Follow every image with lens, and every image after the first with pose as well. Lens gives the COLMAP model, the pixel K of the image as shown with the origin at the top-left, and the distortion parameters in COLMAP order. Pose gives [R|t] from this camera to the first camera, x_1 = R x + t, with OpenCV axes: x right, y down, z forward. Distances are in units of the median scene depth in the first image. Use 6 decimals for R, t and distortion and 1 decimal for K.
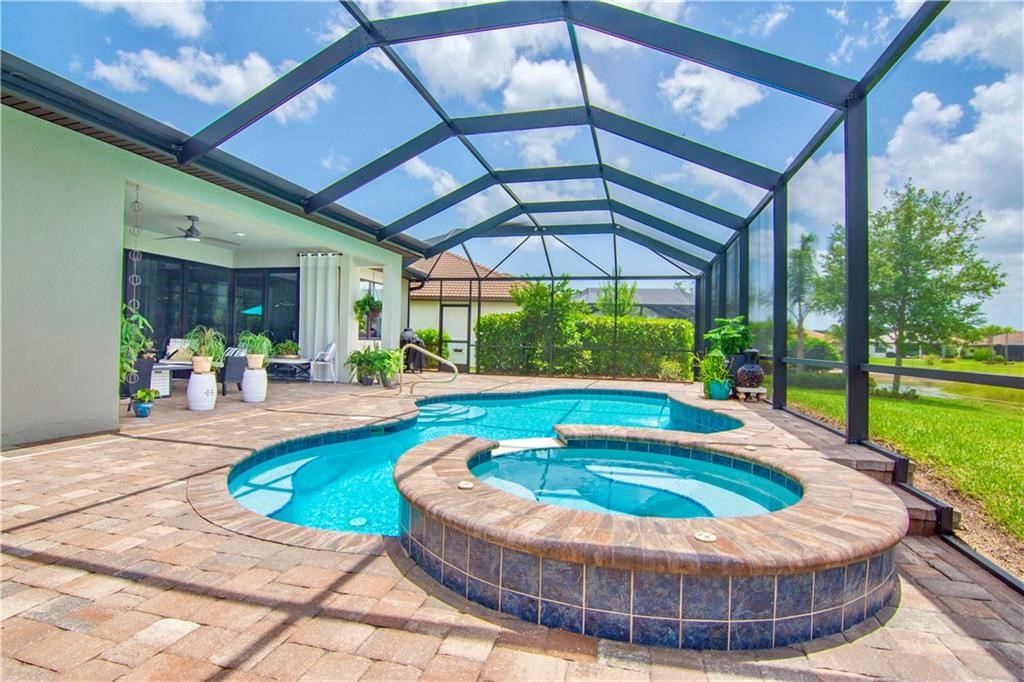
lens RADIAL K [[496.7, 0, 512.1], [0, 496.7, 337.2], [0, 0, 1]] dist [-0.002571, -0.014522]
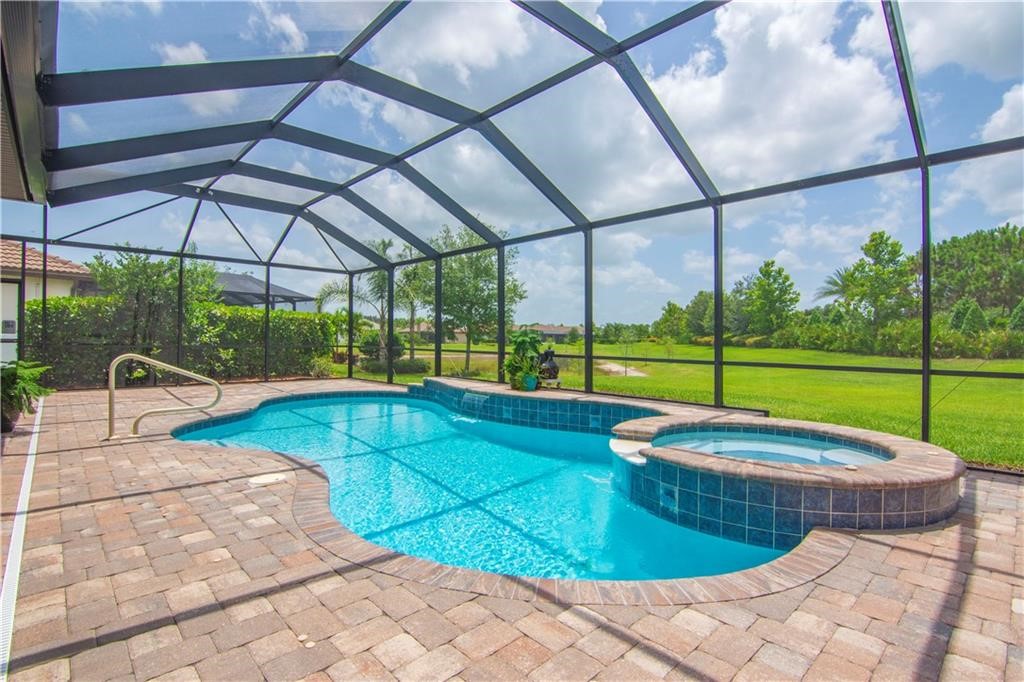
lens RADIAL K [[496.7, 0, 512.1], [0, 496.7, 337.2], [0, 0, 1]] dist [-0.002571, -0.014522]
pose [[0.539669, -0.014481, 0.841753, -0.531979], [-0.009582, 0.999682, 0.023341, -0.029203], [-0.841823, -0.020662, 0.539358, 0.314350]]
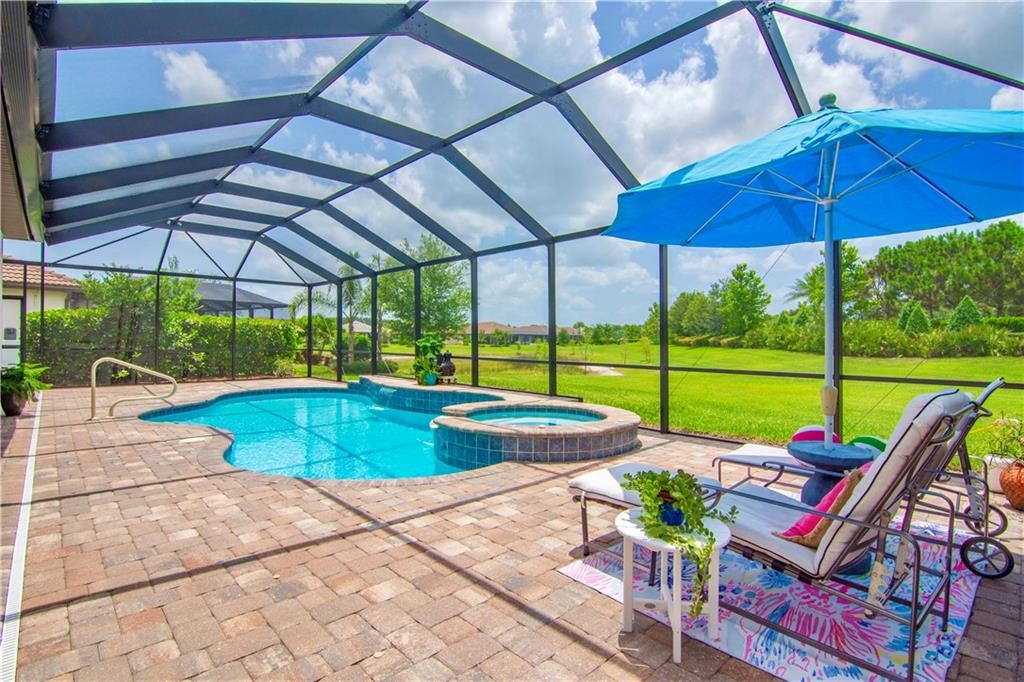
lens RADIAL K [[496.7, 0, 512.1], [0, 496.7, 337.2], [0, 0, 1]] dist [-0.002571, -0.014522]
pose [[0.535259, -0.015561, 0.844544, -0.622488], [-0.005287, 0.999749, 0.021772, -0.048814], [-0.844671, -0.016119, 0.535043, -0.031305]]
